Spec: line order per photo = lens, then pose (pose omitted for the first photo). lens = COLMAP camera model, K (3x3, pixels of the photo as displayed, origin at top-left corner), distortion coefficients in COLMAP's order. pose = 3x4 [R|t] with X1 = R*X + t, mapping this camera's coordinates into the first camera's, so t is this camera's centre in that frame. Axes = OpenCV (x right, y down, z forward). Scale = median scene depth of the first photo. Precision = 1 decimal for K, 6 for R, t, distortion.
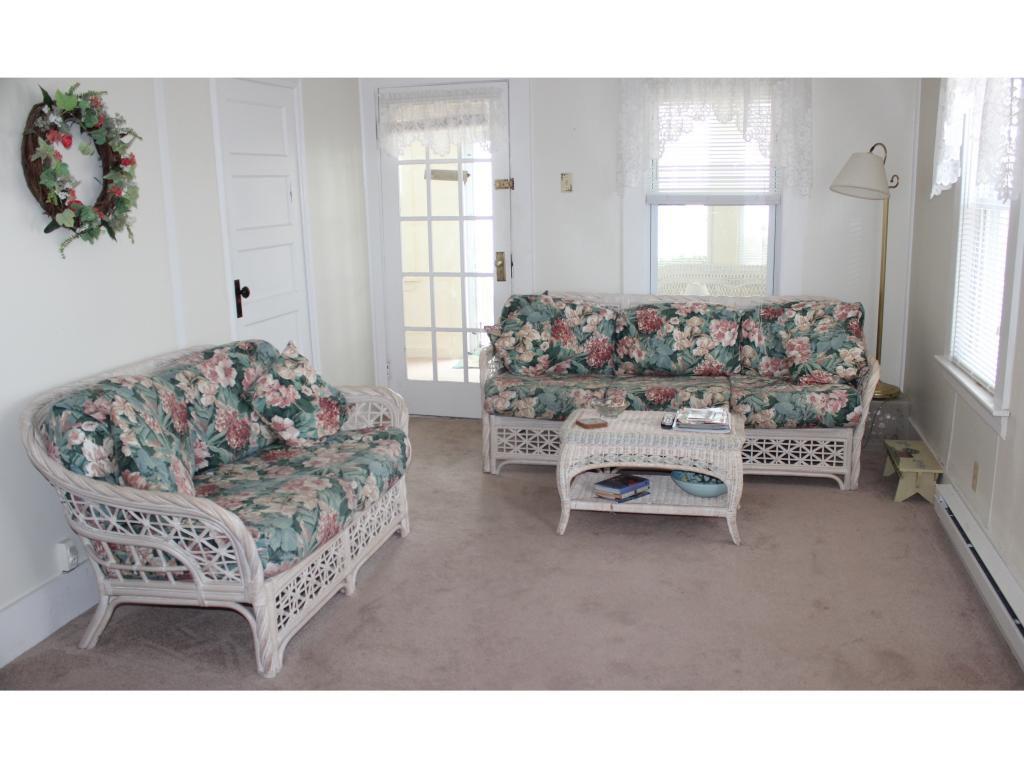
lens RADIAL K [[894.1, 0, 512.0], [0, 894.1, 384.0], [0, 0, 1]] dist [-0.175016, 0.162390]
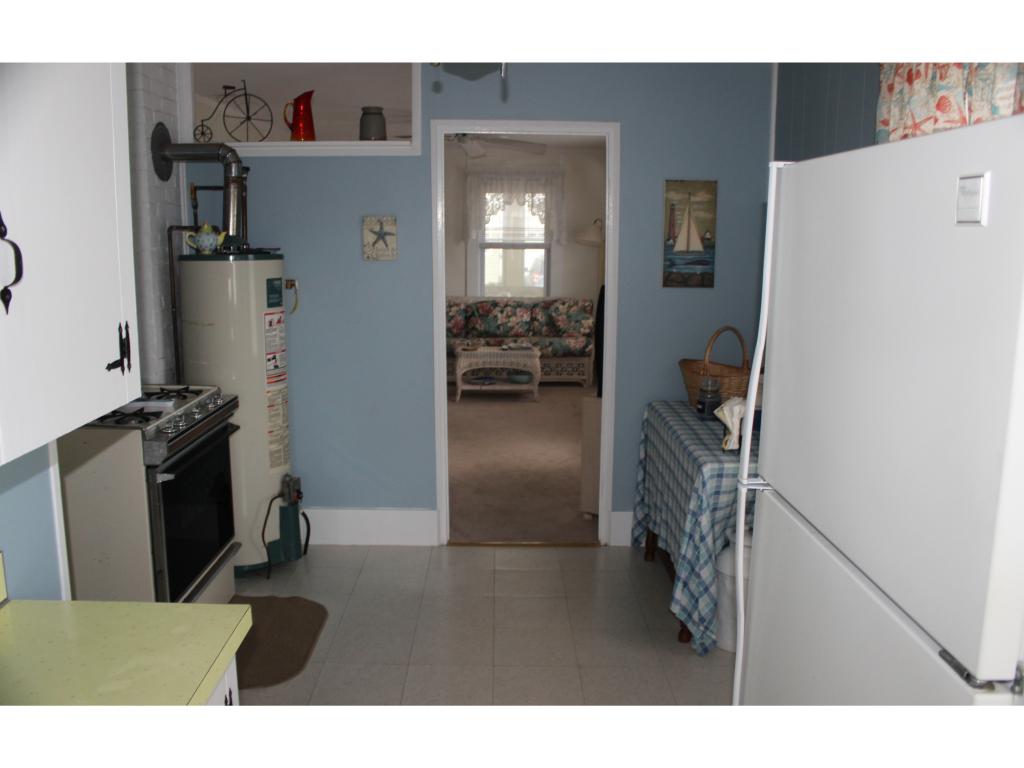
lens RADIAL K [[894.1, 0, 512.0], [0, 894.1, 384.0], [0, 0, 1]] dist [-0.175016, 0.162390]
pose [[0.963587, -0.015260, 0.266960, -0.309046], [0.027829, 0.998672, -0.043361, 0.177686], [-0.265944, 0.049211, 0.962732, -0.868002]]
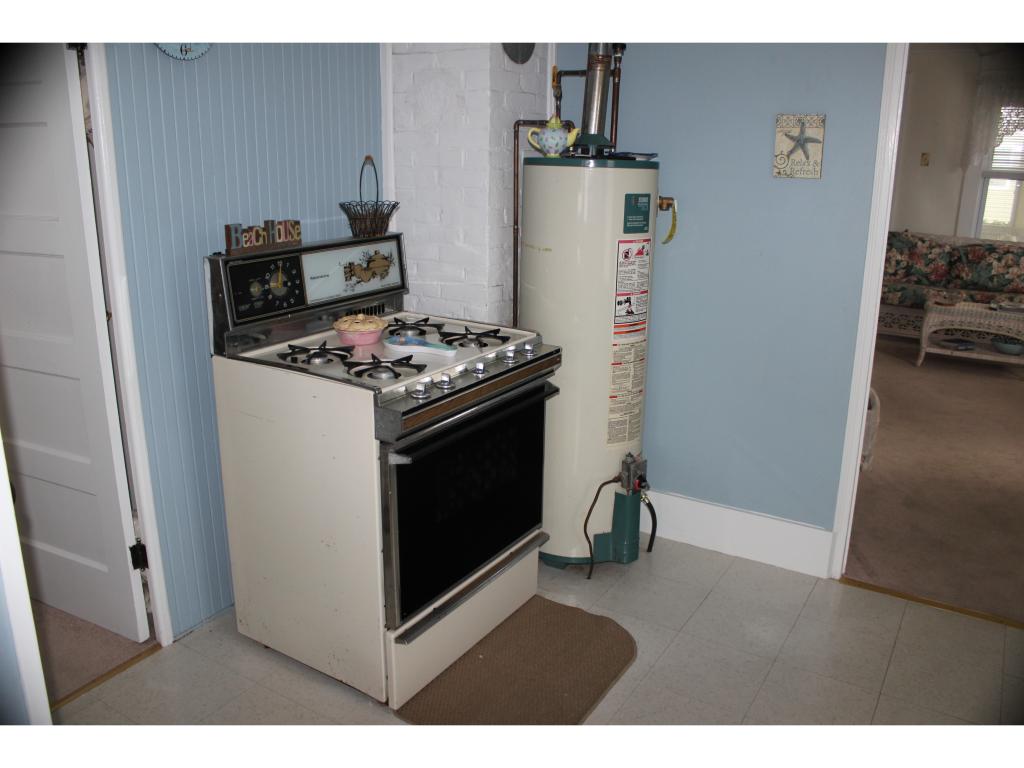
lens RADIAL K [[861.0, 0, 499.5], [0, 861.0, 384.5], [0, 0, 1]] dist [-0.162813, 0.142746]
pose [[0.954358, 0.120002, -0.273498, -0.218088], [-0.103585, 0.991883, 0.073751, 0.134779], [0.280128, -0.042054, 0.959041, -0.619252]]
